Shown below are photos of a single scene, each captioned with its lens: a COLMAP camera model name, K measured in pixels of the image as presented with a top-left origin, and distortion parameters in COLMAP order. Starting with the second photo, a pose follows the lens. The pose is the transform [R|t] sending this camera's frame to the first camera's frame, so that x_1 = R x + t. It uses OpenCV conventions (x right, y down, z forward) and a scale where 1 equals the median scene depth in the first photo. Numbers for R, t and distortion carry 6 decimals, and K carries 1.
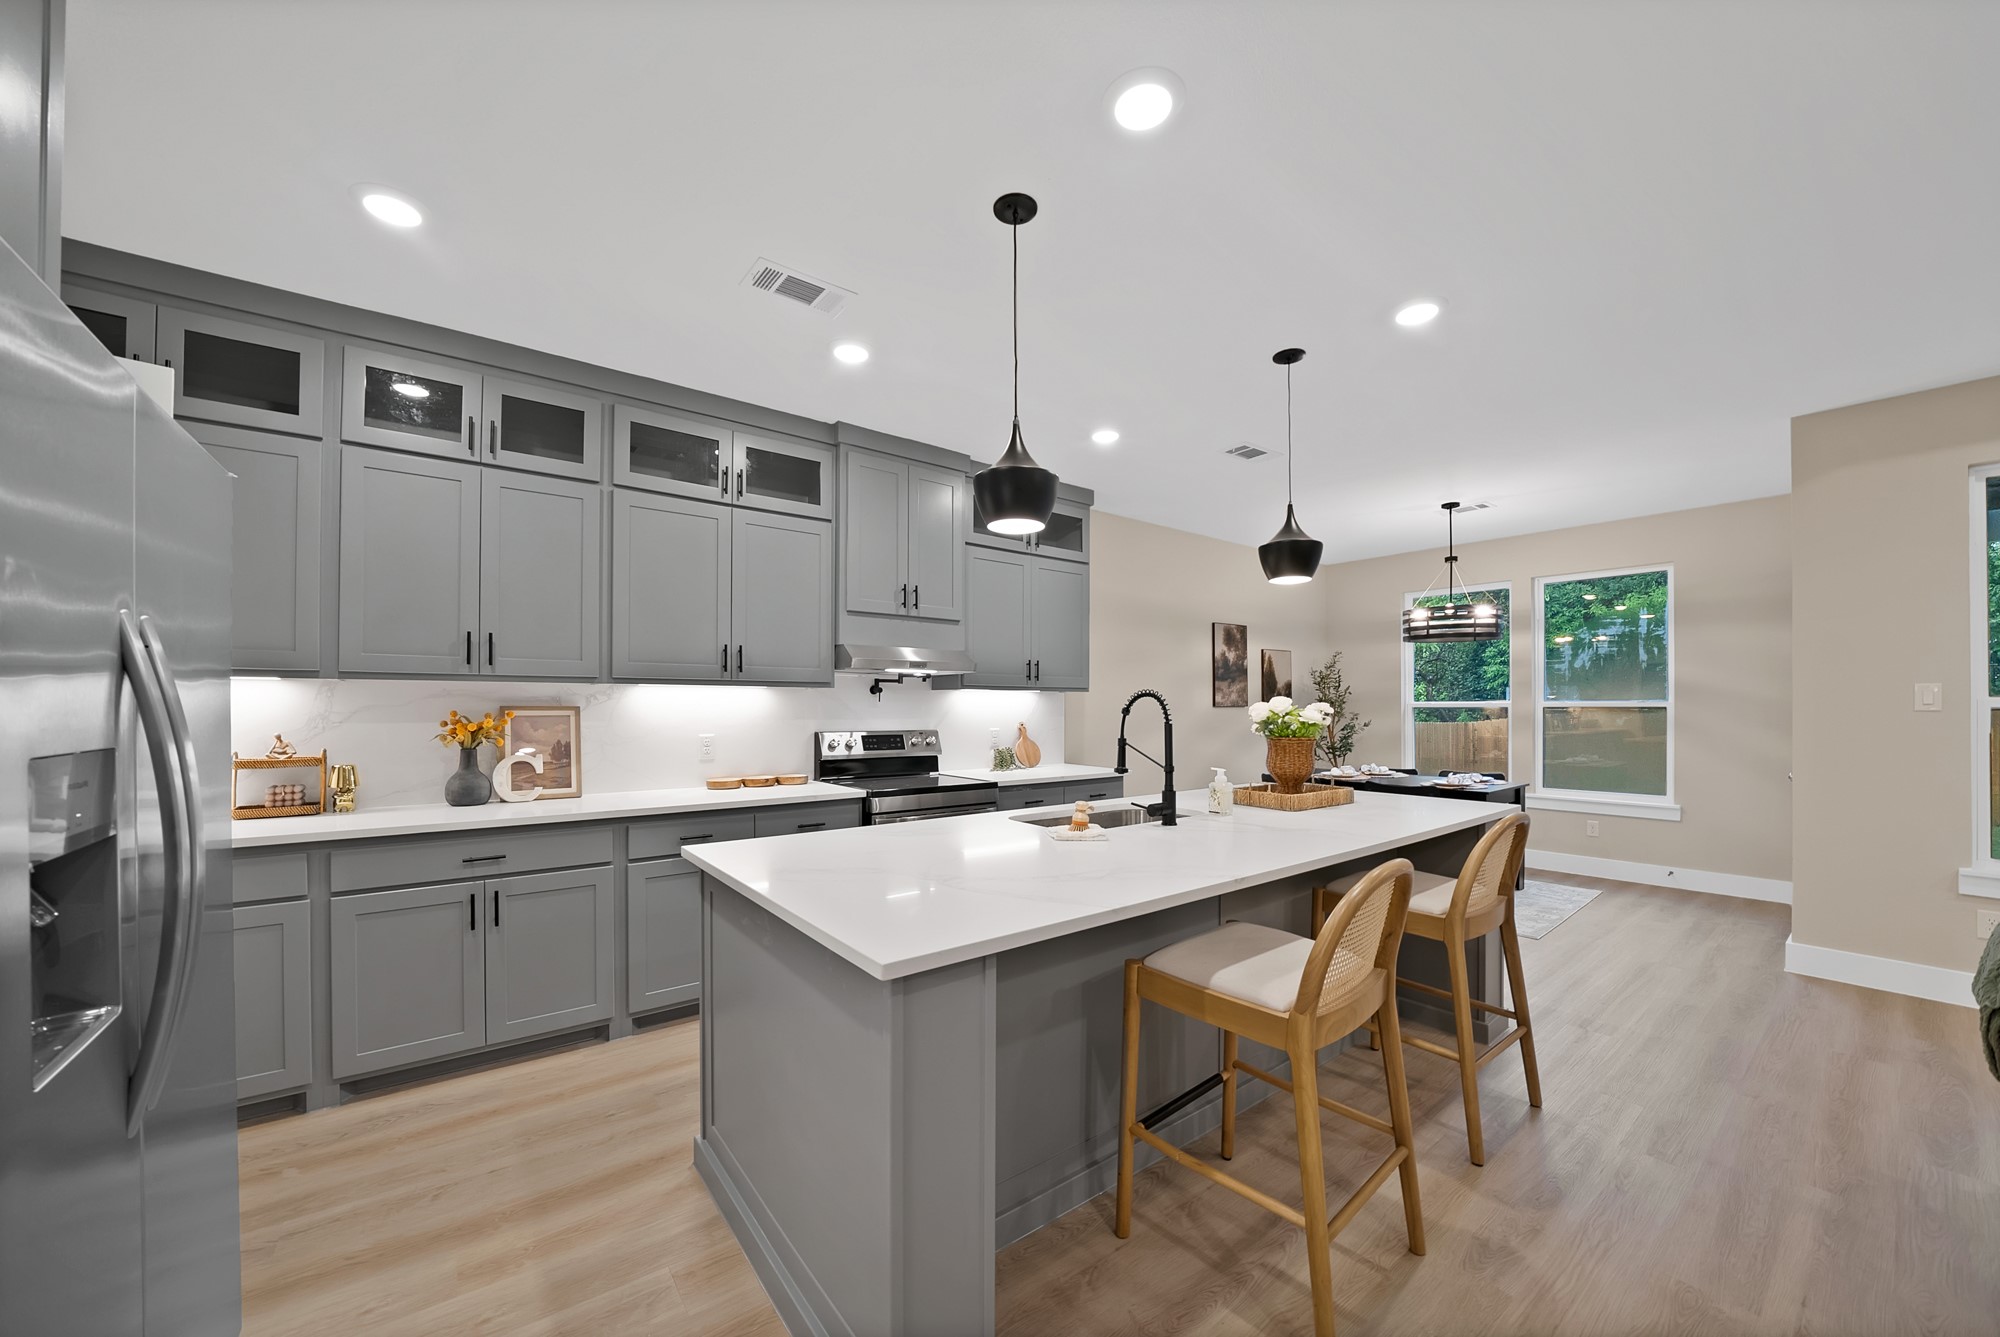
lens RADIAL K [[721.9, 0, 964.7], [0, 721.9, 701.7], [0, 0, 1]] dist [-0.022733, 0.000062]
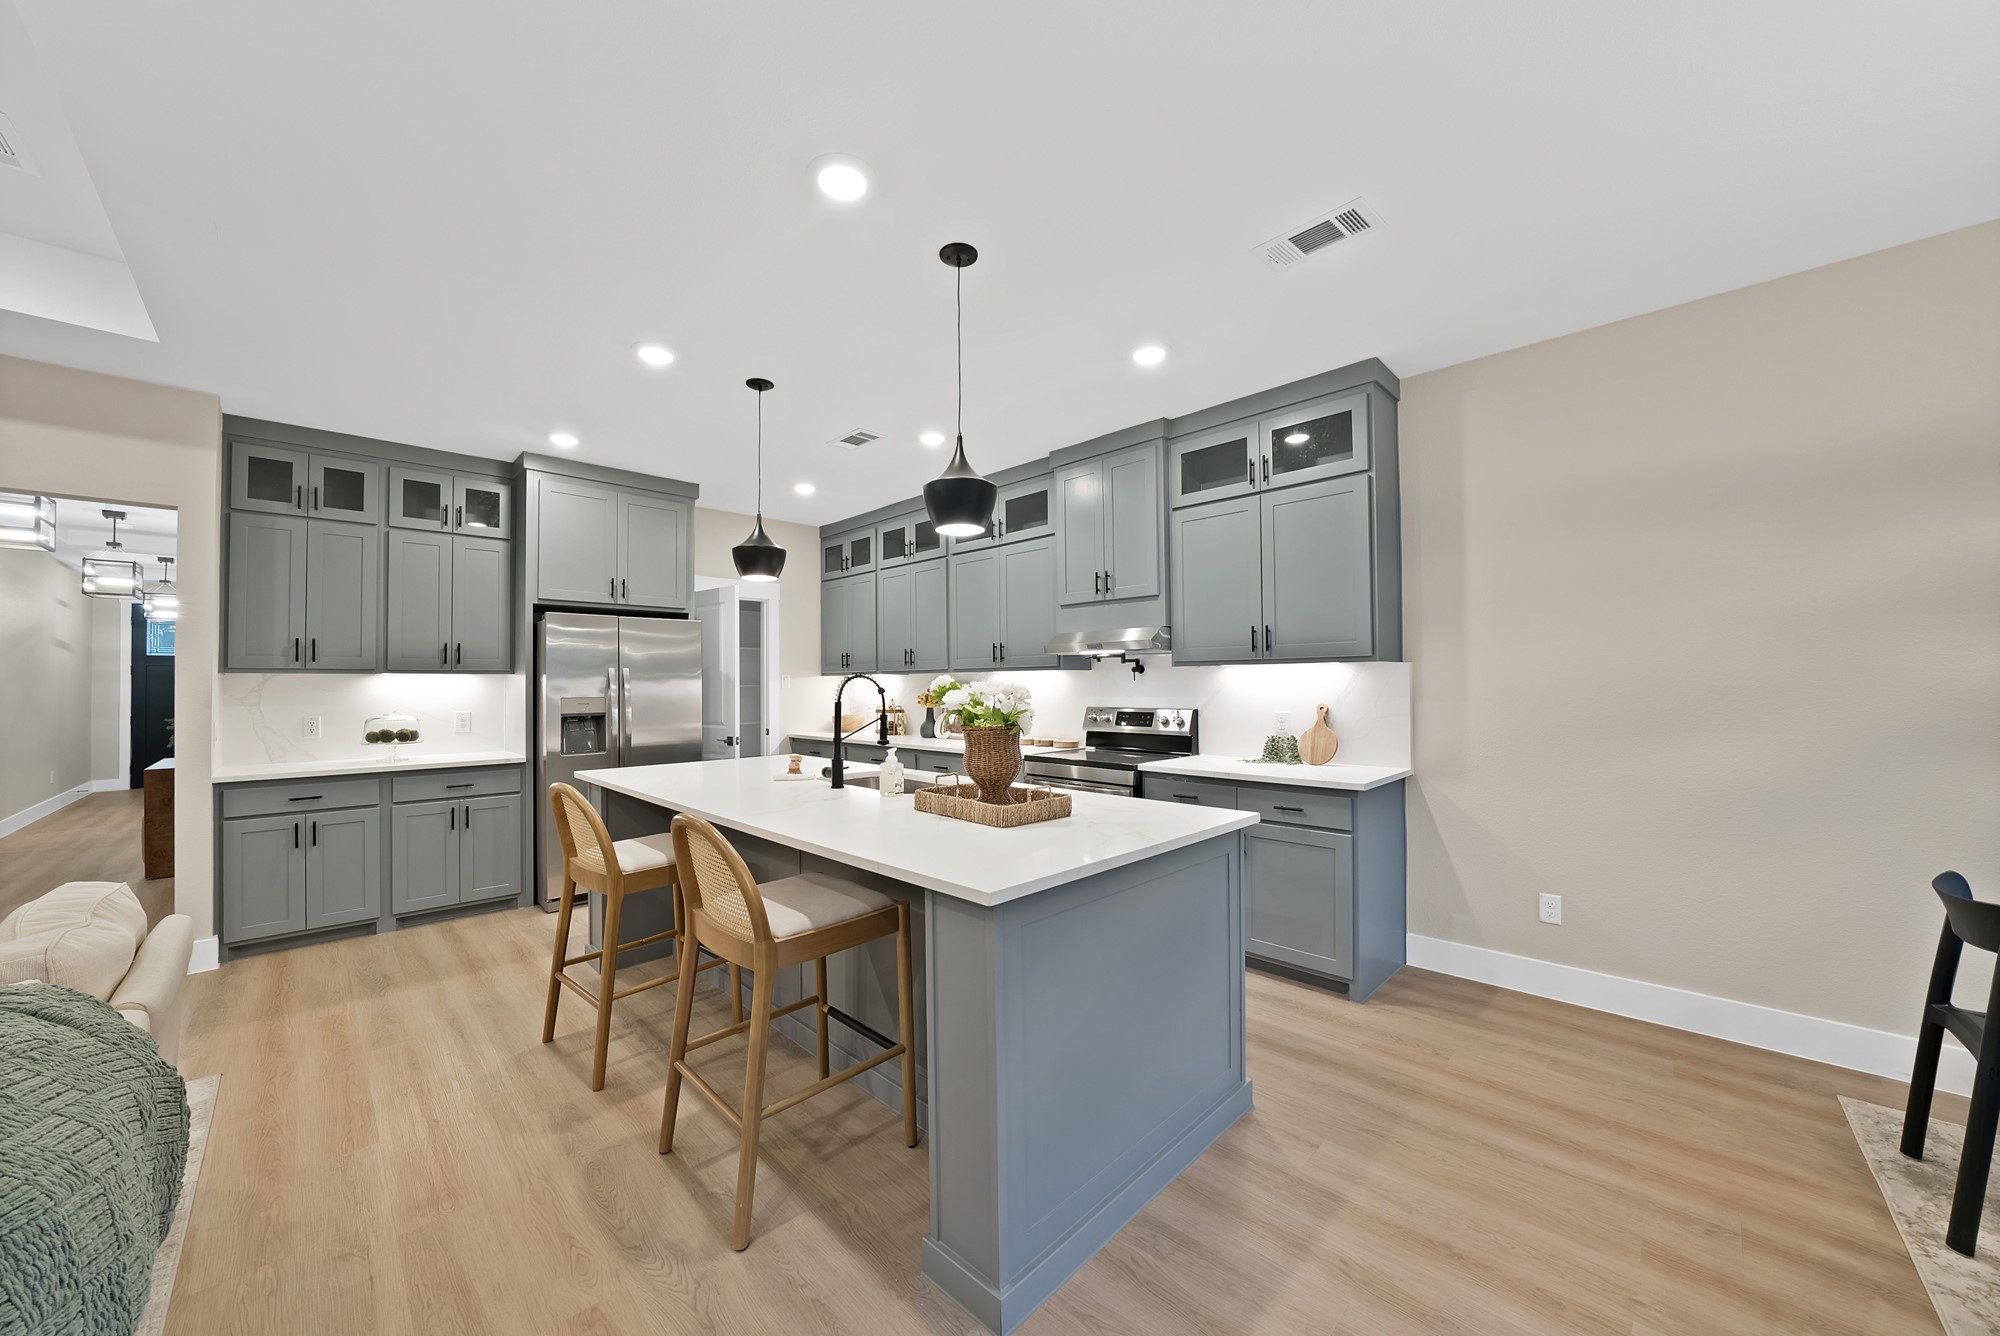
lens RADIAL K [[701.1, 0, 1000.0], [0, 701.1, 668.0], [0, 0, 1]] dist [-0.020741, 0.000034]
pose [[0.151732, -0.026840, -0.988057, 0.891536], [0.013754, 0.999592, -0.025041, 0.004651], [0.988326, -0.009790, 0.152040, 0.667213]]
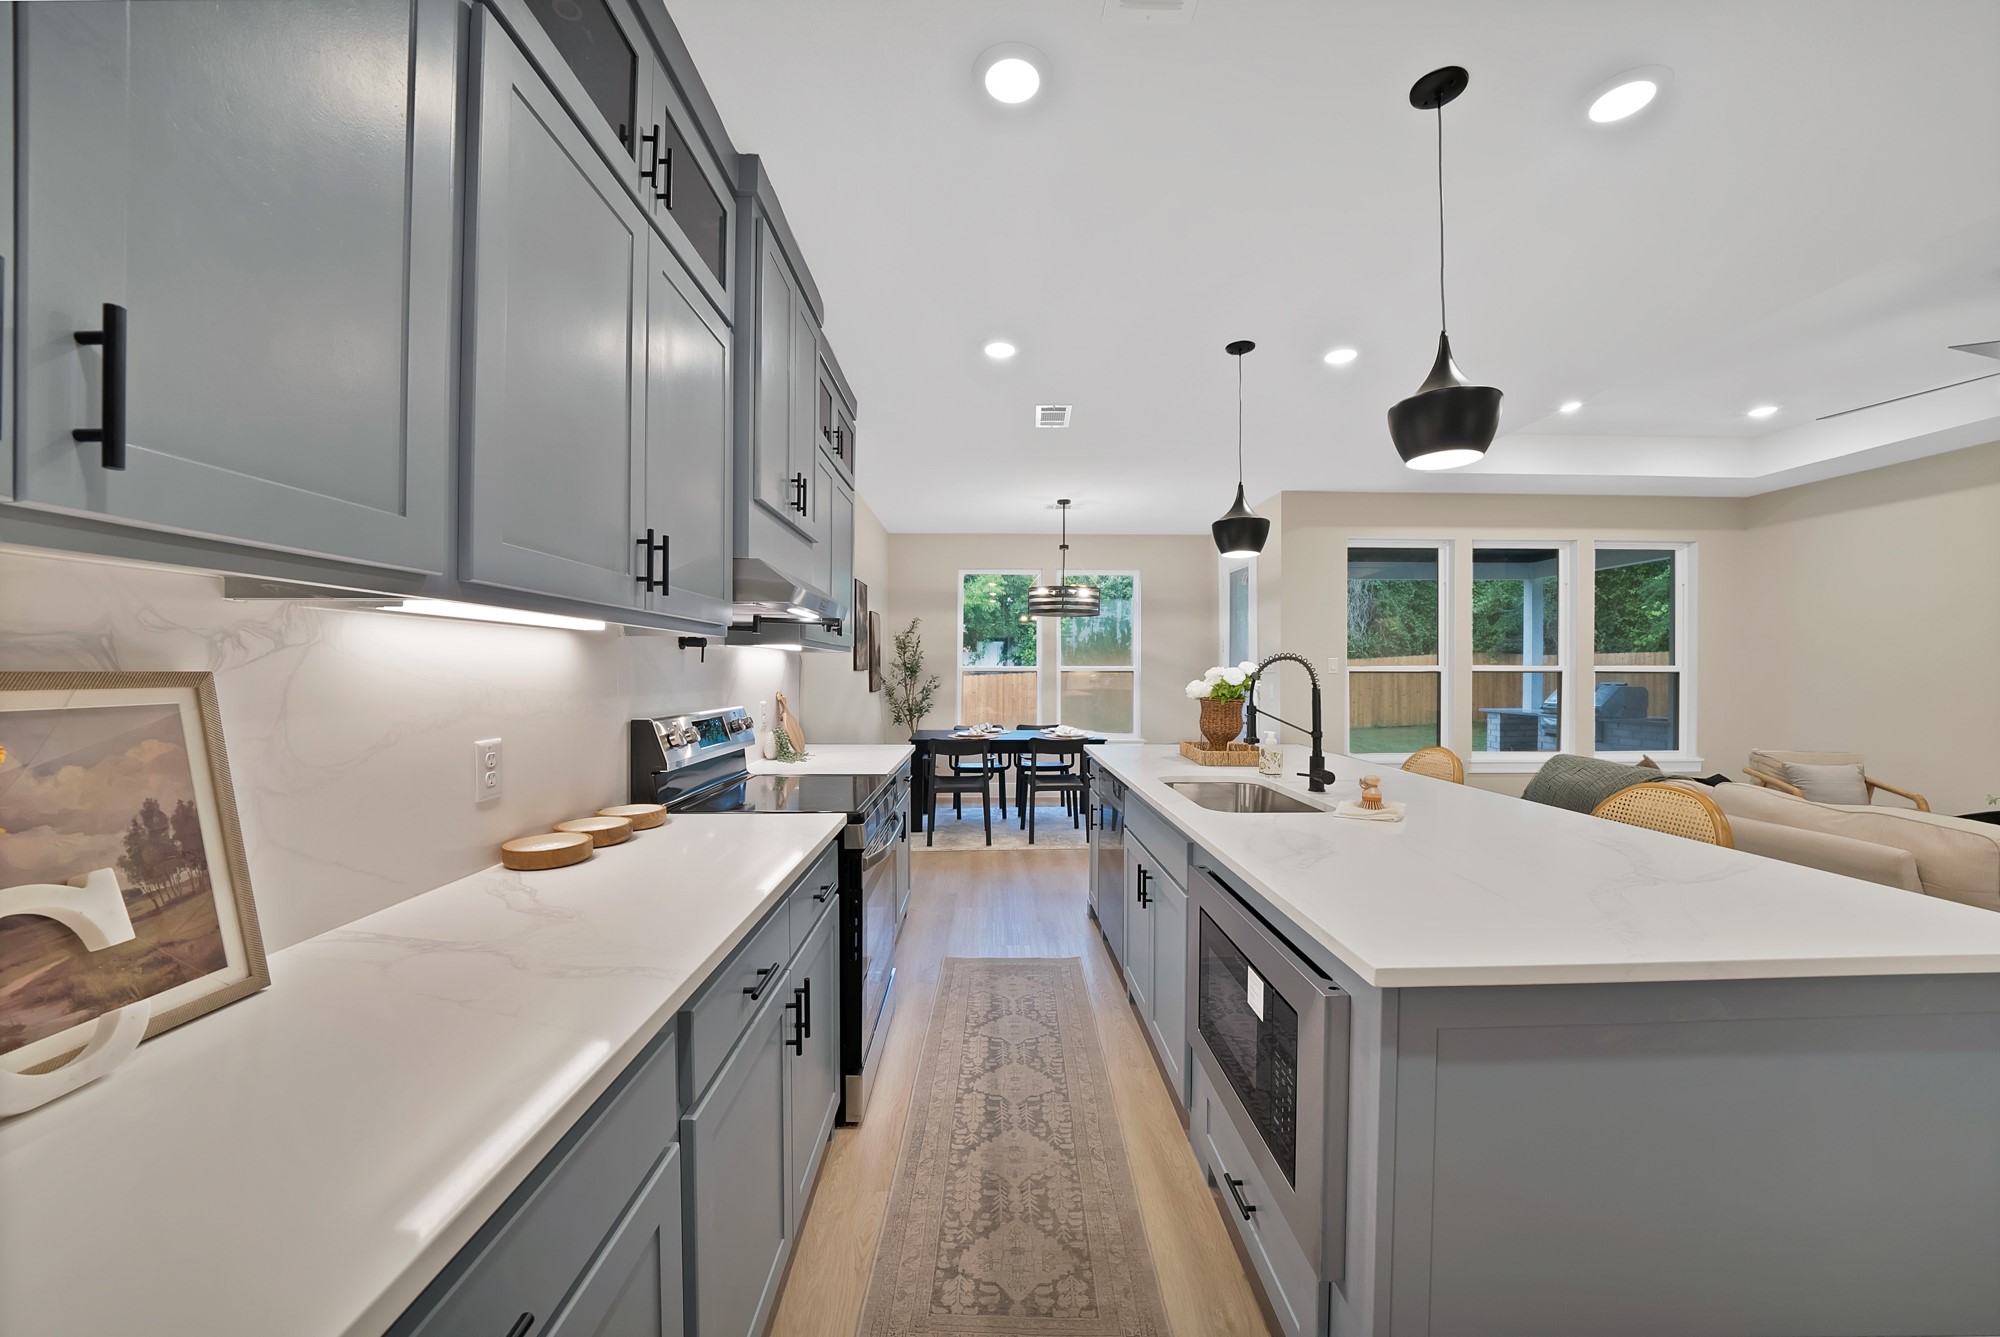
lens RADIAL K [[744.7, 0, 989.5], [0, 744.7, 658.2], [0, 0, 1]] dist [0.000723, 0.000238]
pose [[0.571713, 0.013188, 0.820348, -0.491515], [-0.005641, 0.999910, -0.012144, 0.002497], [-0.820434, 0.002315, 0.571736, 0.477032]]
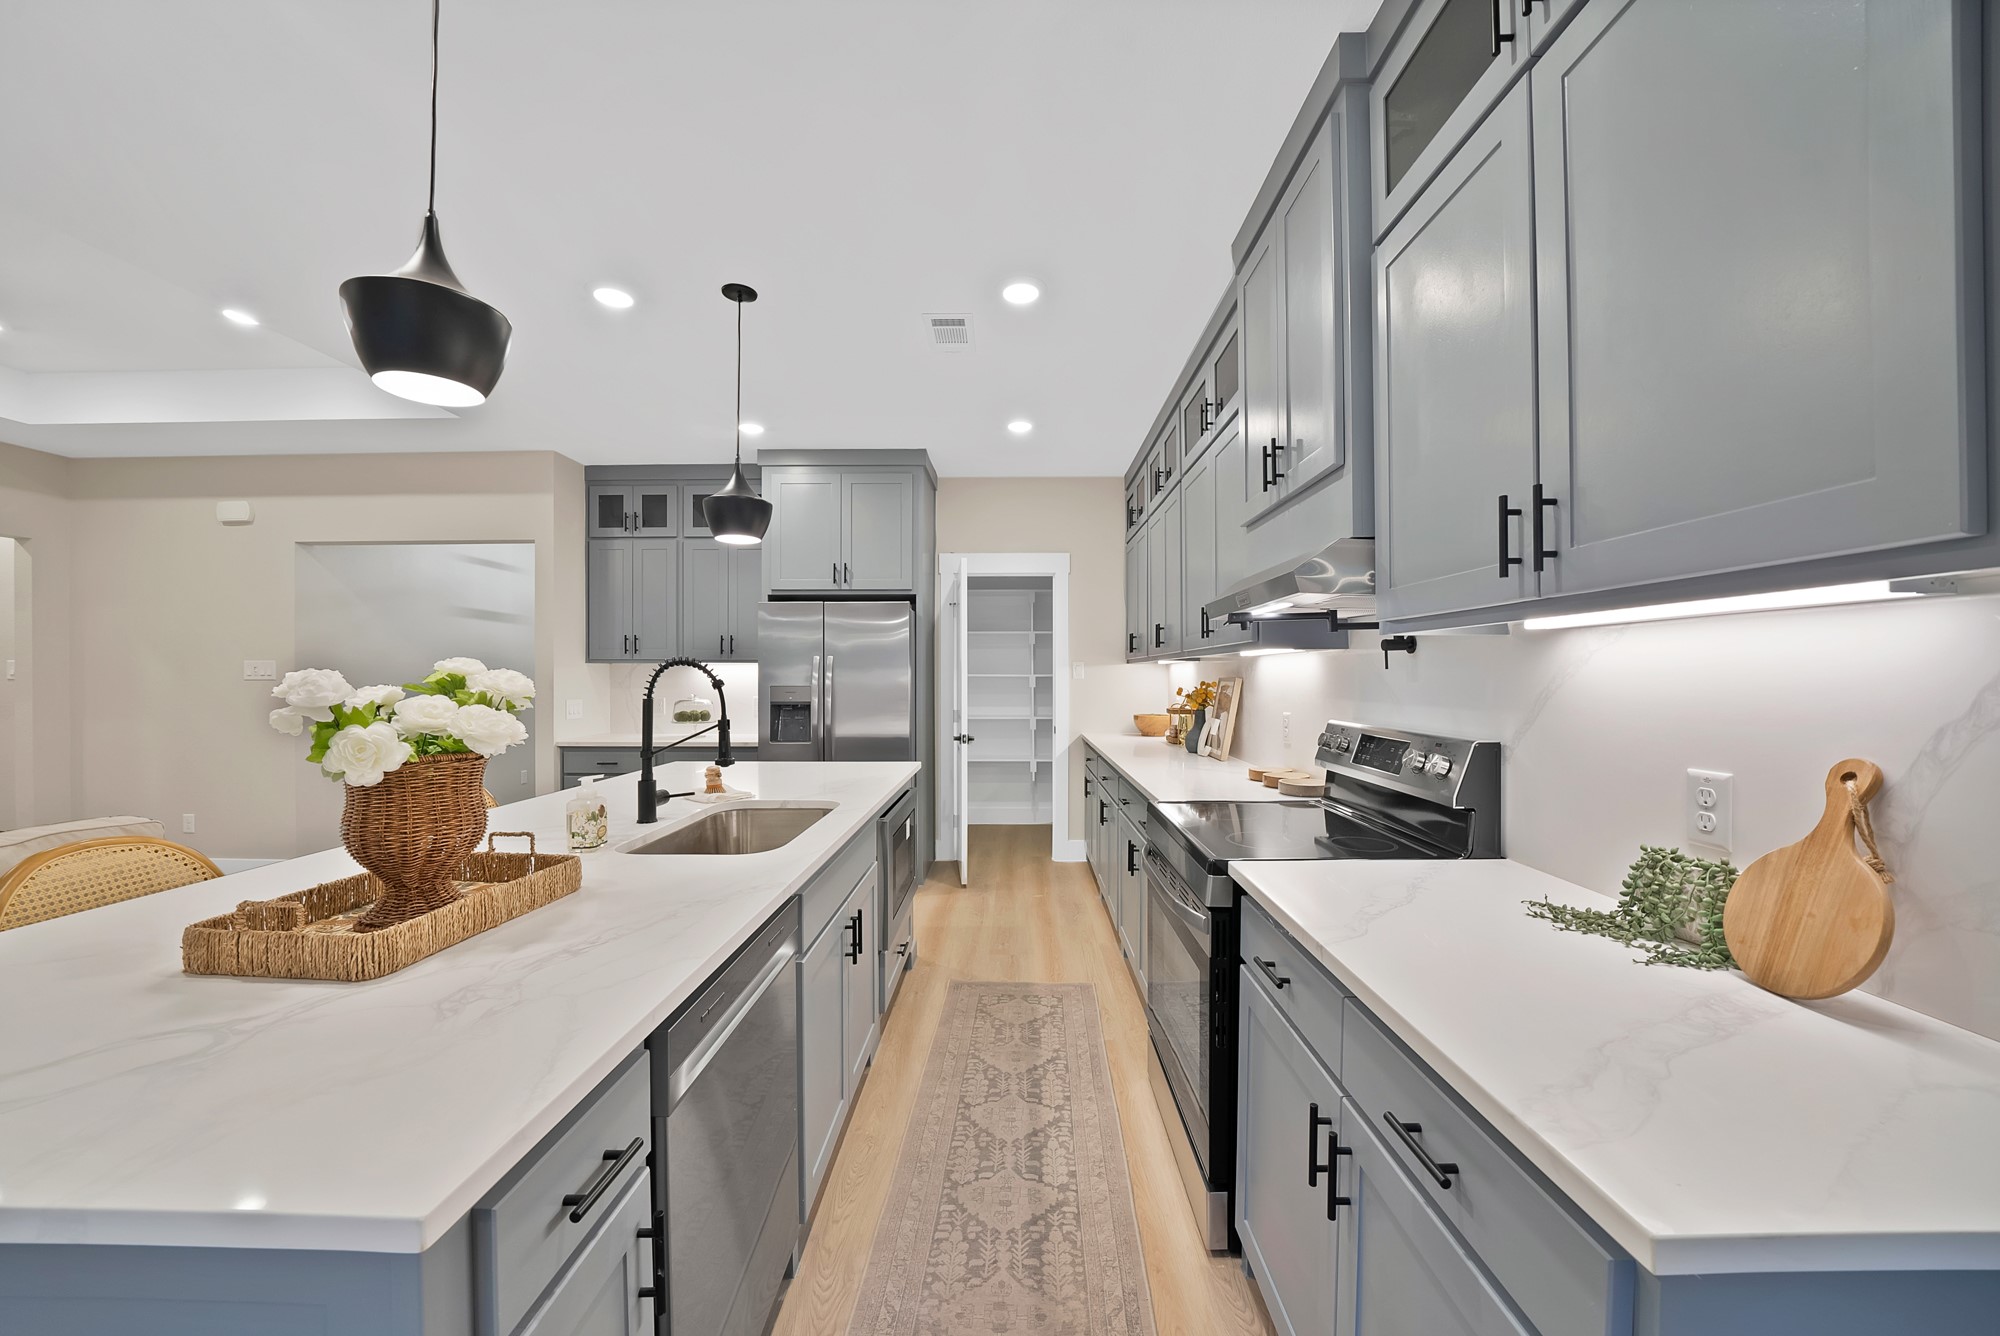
lens RADIAL K [[729.5, 0, 995.8], [0, 729.5, 672.1], [0, 0, 1]] dist [0.000939, 0.000050]
pose [[-0.597004, -0.004772, -0.802224, 0.449168], [0.004370, 0.999948, -0.009201, 0.005339], [0.802227, -0.008998, -0.596952, 1.114384]]
